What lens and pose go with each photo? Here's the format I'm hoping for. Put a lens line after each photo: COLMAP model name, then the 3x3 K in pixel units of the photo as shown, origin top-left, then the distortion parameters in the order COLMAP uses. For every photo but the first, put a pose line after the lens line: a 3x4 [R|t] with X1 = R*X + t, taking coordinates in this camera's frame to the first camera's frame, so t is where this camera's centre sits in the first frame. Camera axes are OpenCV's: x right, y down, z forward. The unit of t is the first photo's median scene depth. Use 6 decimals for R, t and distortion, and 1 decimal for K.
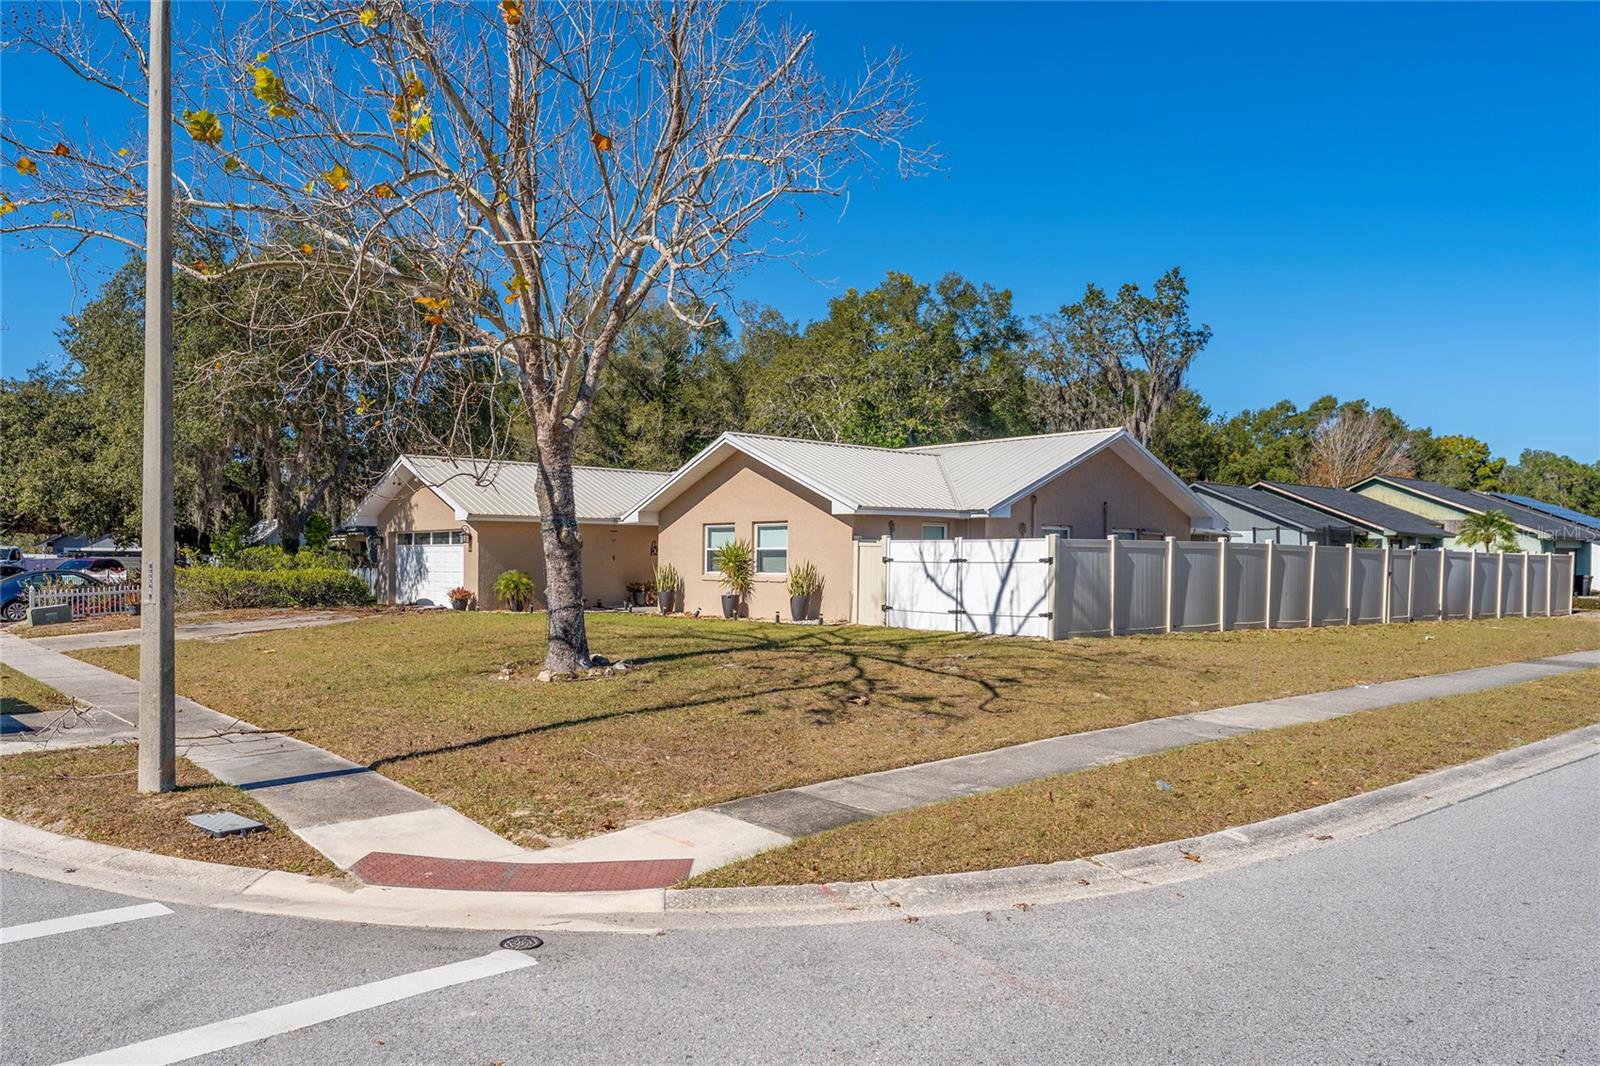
lens RADIAL K [[1104.9, 0, 773.6], [0, 1104.9, 578.4], [0, 0, 1]] dist [-0.019378, 0.011401]
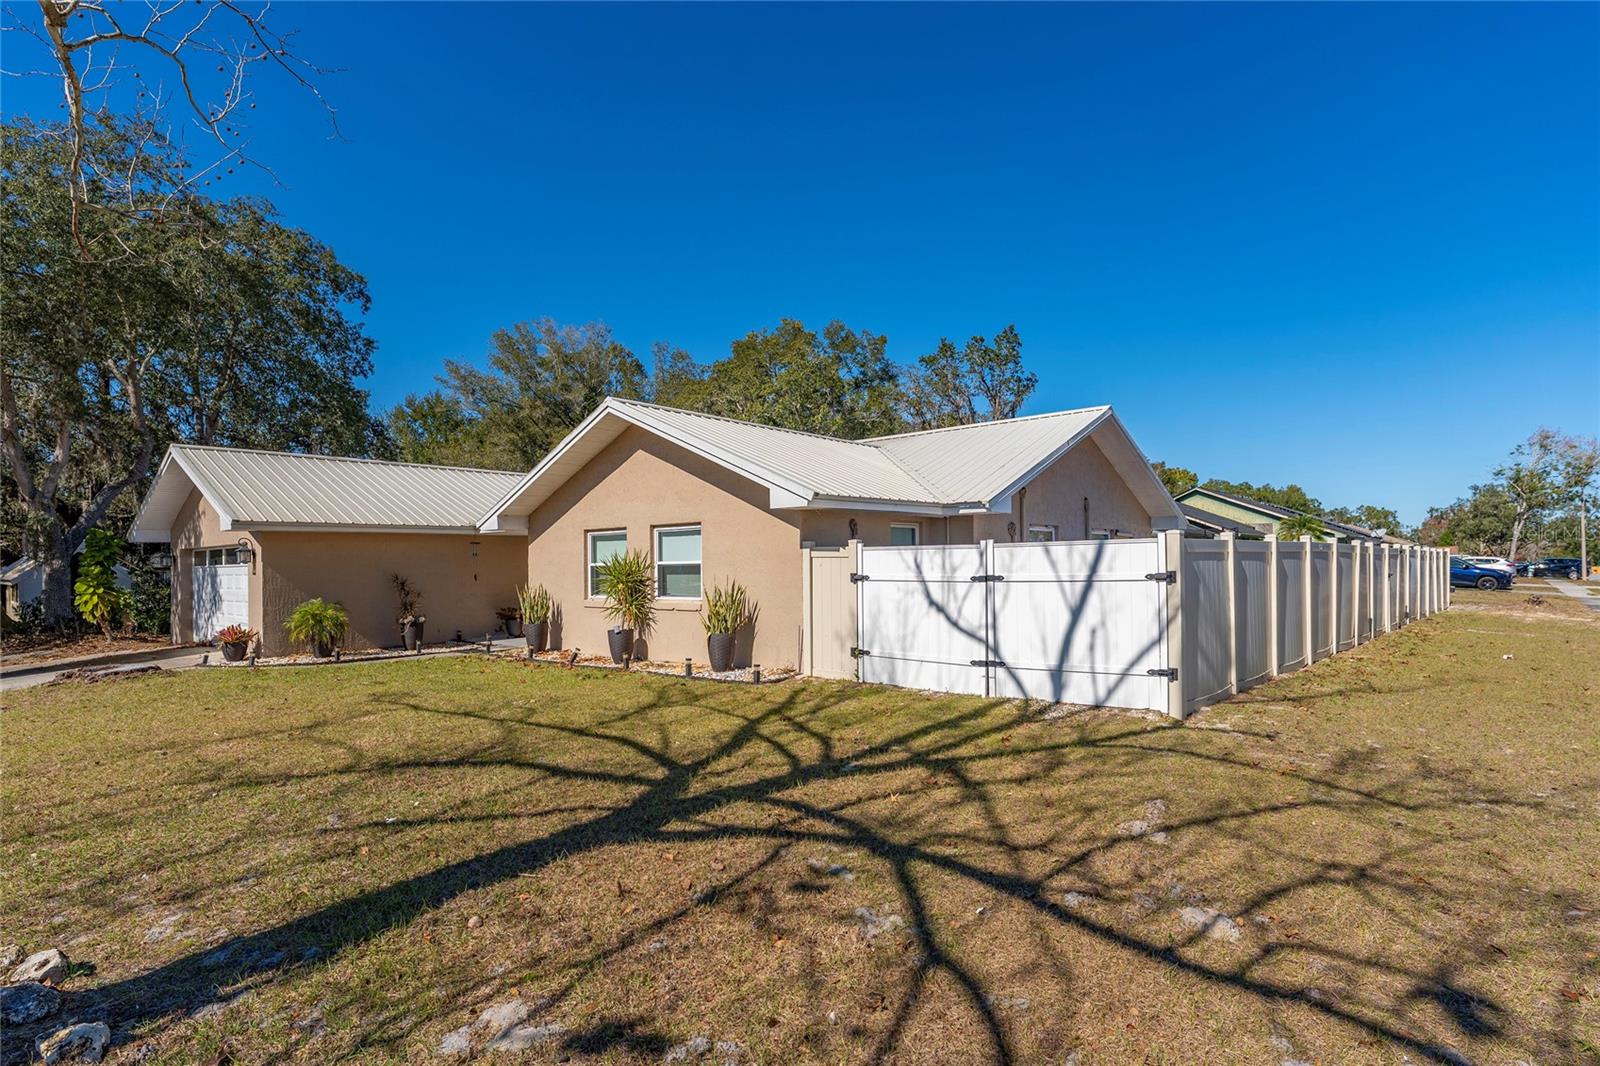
lens RADIAL K [[805.4, 0, 816.5], [0, 805.4, 563.0], [0, 0, 1]] dist [-0.006617, 0.000212]
pose [[0.987421, -0.020681, 0.156756, 0.004448], [0.023548, 0.999587, -0.016453, -0.015839], [-0.156351, 0.019937, 0.987500, 0.469406]]
